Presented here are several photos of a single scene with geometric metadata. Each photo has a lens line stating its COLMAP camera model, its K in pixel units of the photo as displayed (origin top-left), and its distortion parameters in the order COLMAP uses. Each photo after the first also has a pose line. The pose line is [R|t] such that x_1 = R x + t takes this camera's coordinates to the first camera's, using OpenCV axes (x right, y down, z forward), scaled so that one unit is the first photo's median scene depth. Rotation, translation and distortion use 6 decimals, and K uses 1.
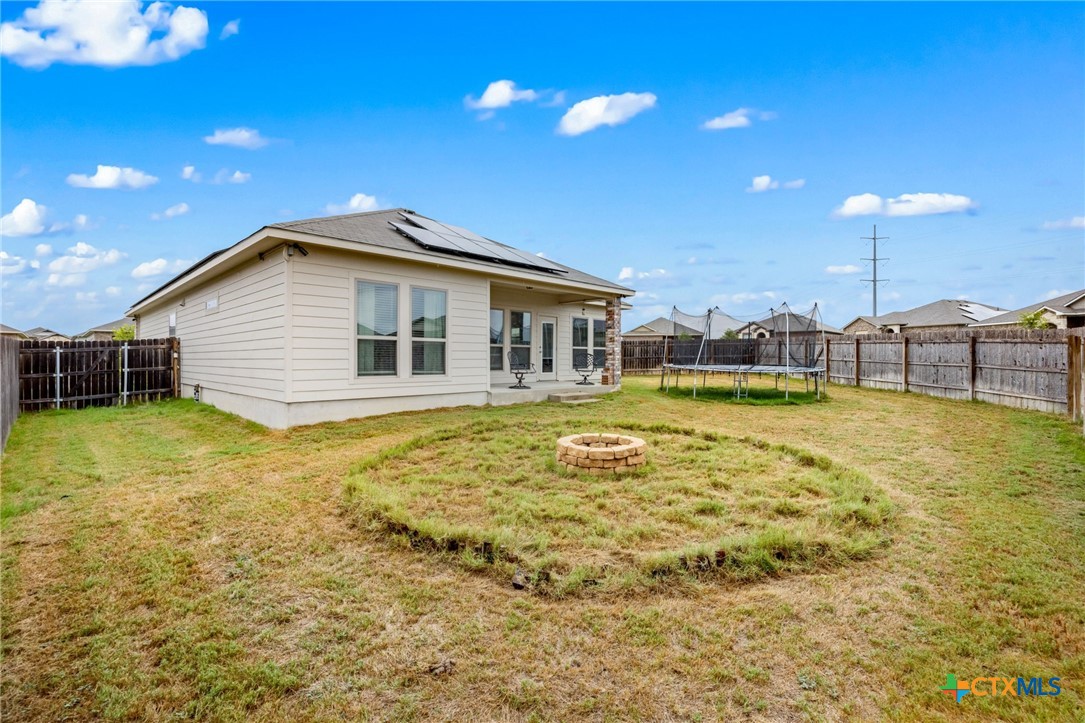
lens RADIAL K [[474.7, 0, 542.5], [0, 474.7, 361.5], [0, 0, 1]] dist [-0.000043, -0.000004]
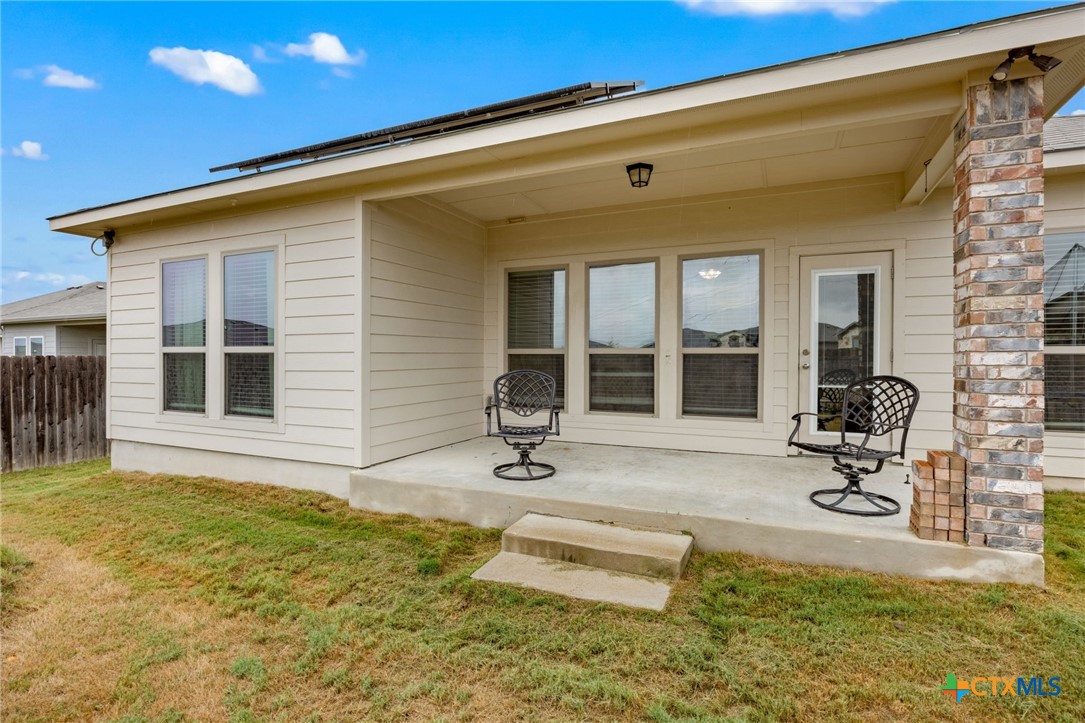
lens RADIAL K [[541.9, 0, 541.5], [0, 541.9, 381.8], [0, 0, 1]] dist [0.000111, 0.000016]
pose [[0.325957, 0.008265, -0.945348, 0.421207], [-0.019709, 0.999804, 0.001946, -0.017138], [0.945179, 0.017998, 0.326056, 1.114044]]
